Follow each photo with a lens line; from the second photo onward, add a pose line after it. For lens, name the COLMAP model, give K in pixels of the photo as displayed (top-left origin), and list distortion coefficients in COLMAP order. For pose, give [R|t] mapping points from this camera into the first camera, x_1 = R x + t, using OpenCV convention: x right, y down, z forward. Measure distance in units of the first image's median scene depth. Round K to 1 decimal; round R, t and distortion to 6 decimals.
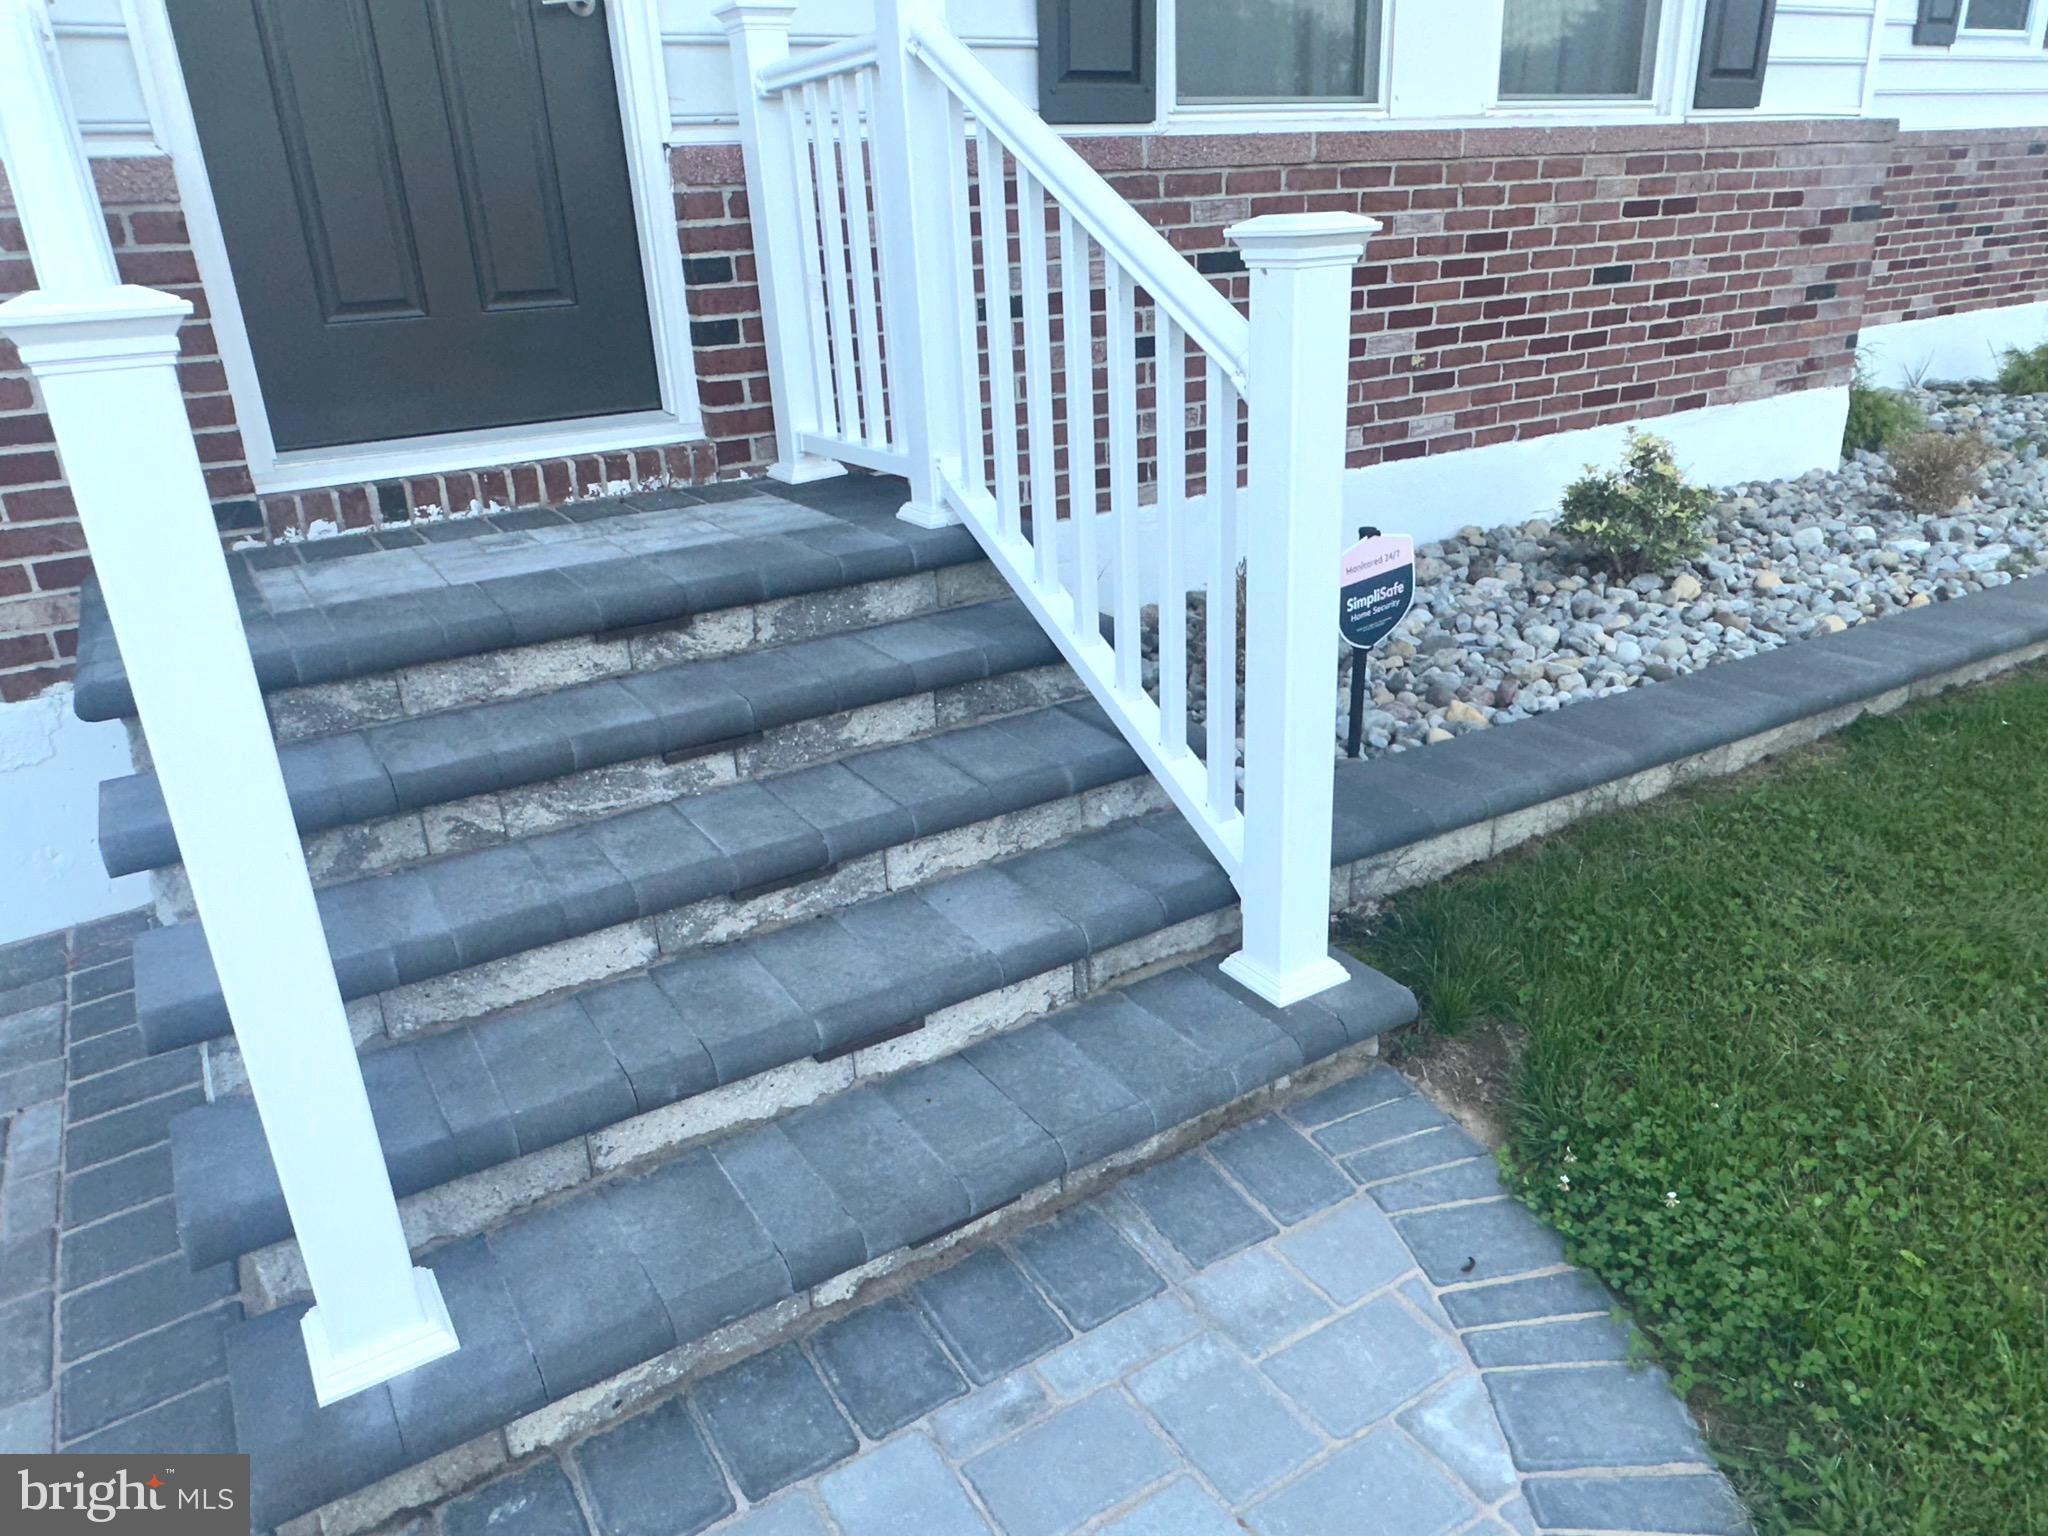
lens RADIAL K [[1416.9, 0, 1018.2], [0, 1416.9, 776.9], [0, 0, 1]] dist [0.001022, -0.000679]
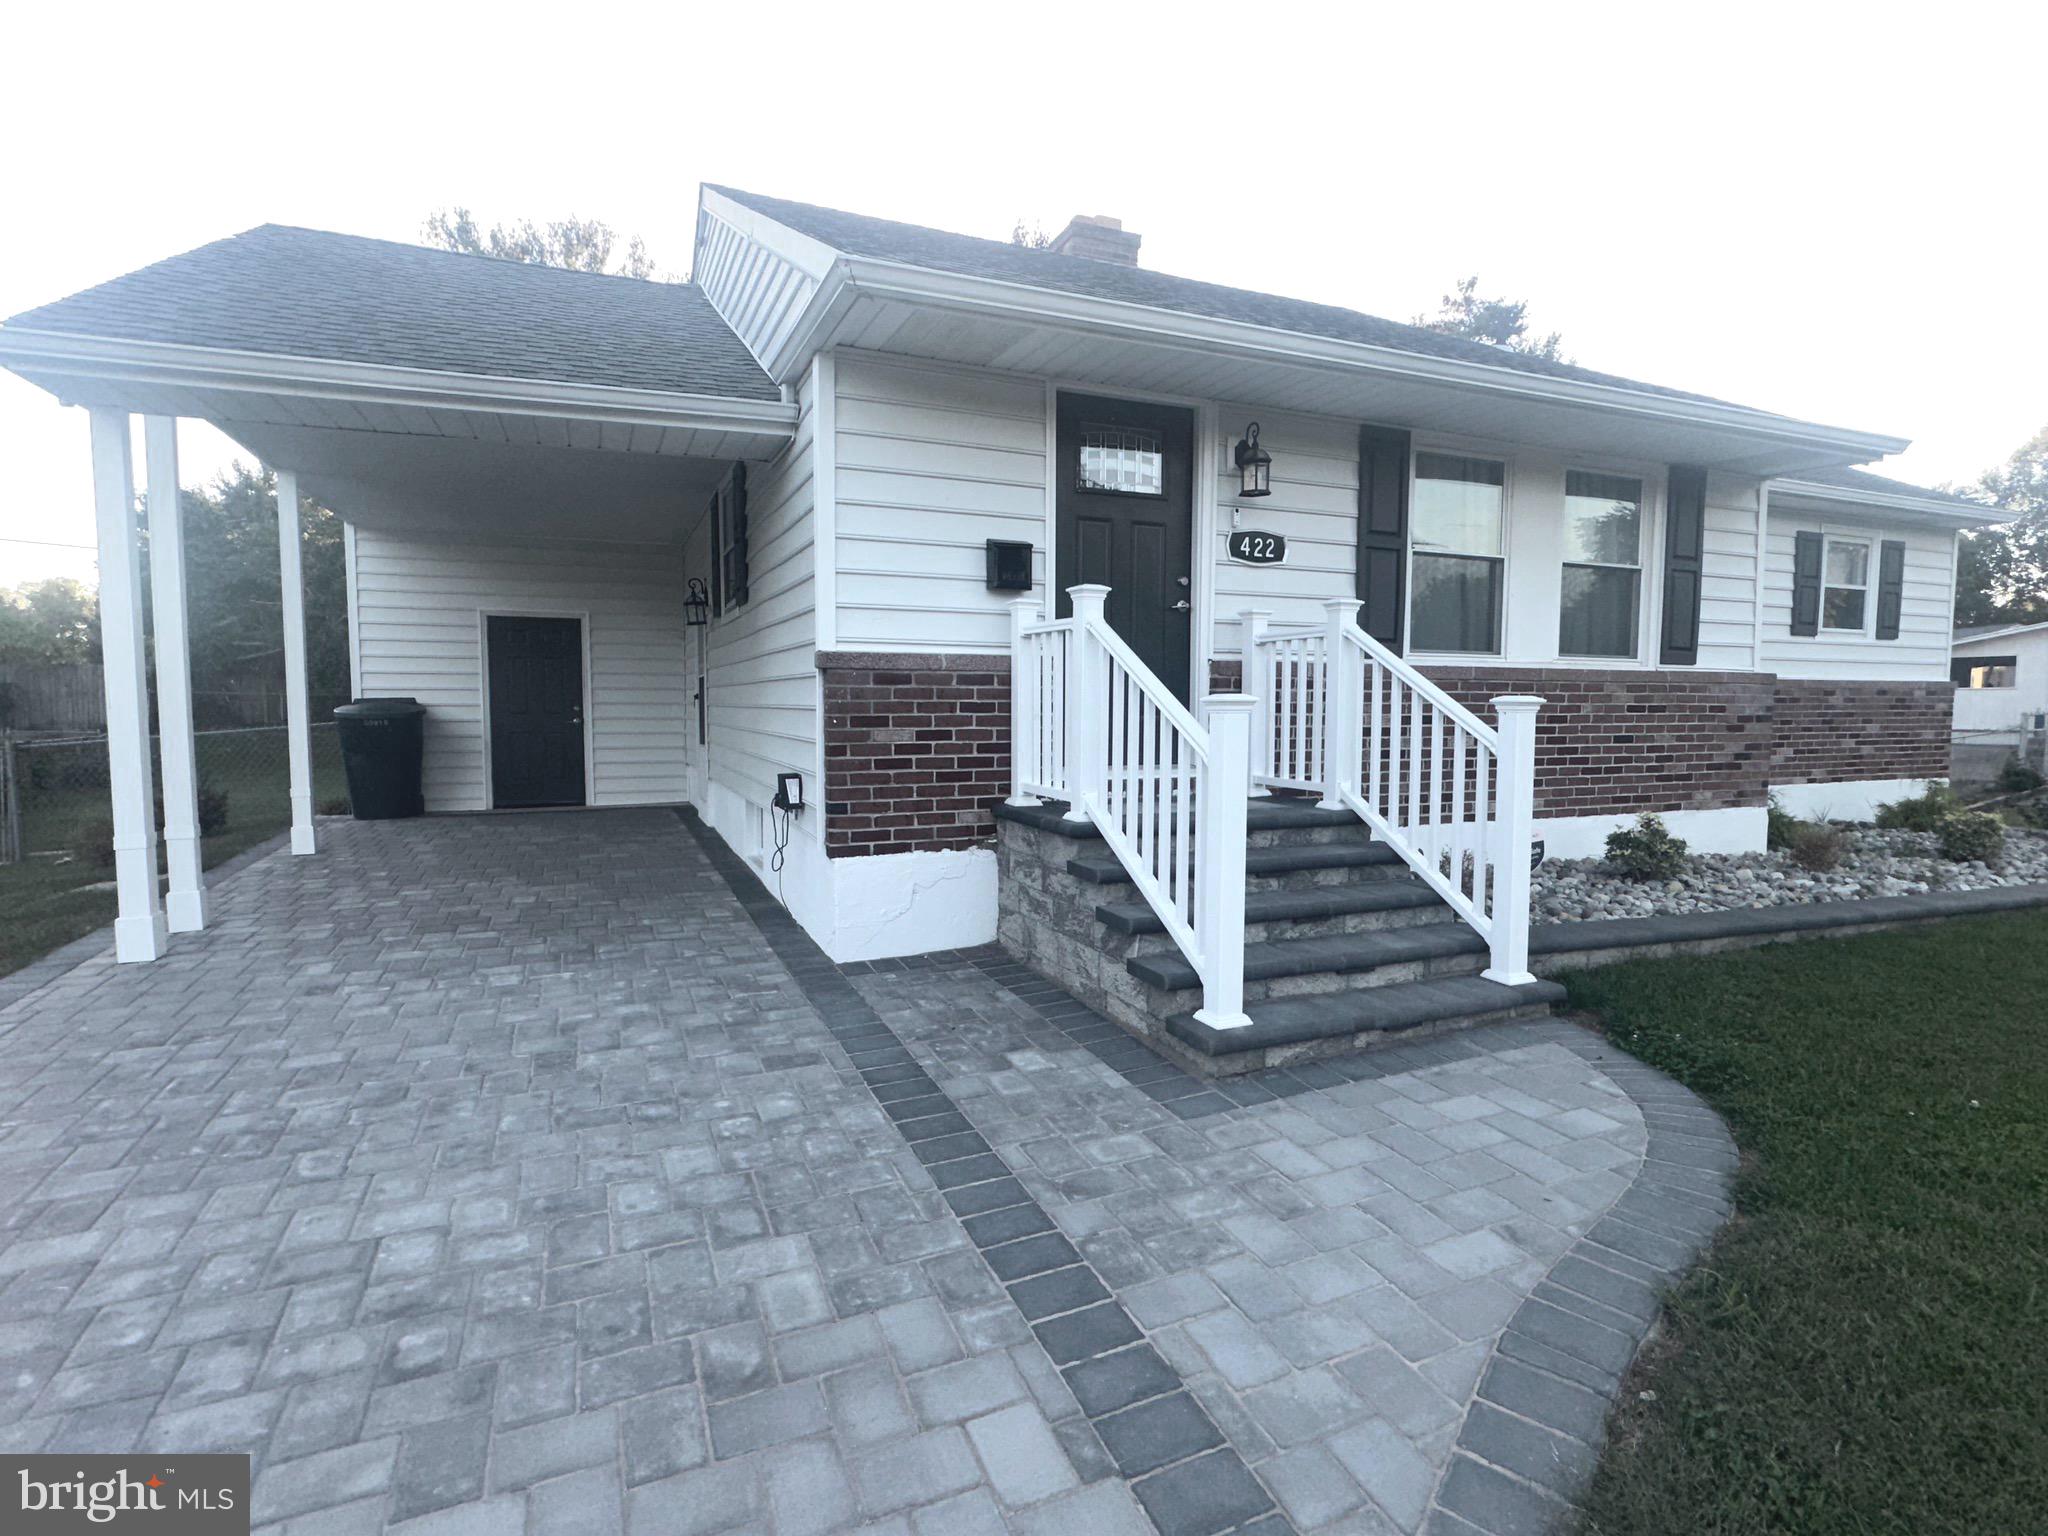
lens RADIAL K [[1016.9, 0, 1035.6], [0, 1016.9, 755.6], [0, 0, 1]] dist [-0.000161, 0.001842]
pose [[0.988031, 0.060871, -0.141737, -0.191715], [-0.102336, 0.946184, -0.307023, 0.190160], [0.115420, 0.317853, 0.941088, -0.430288]]
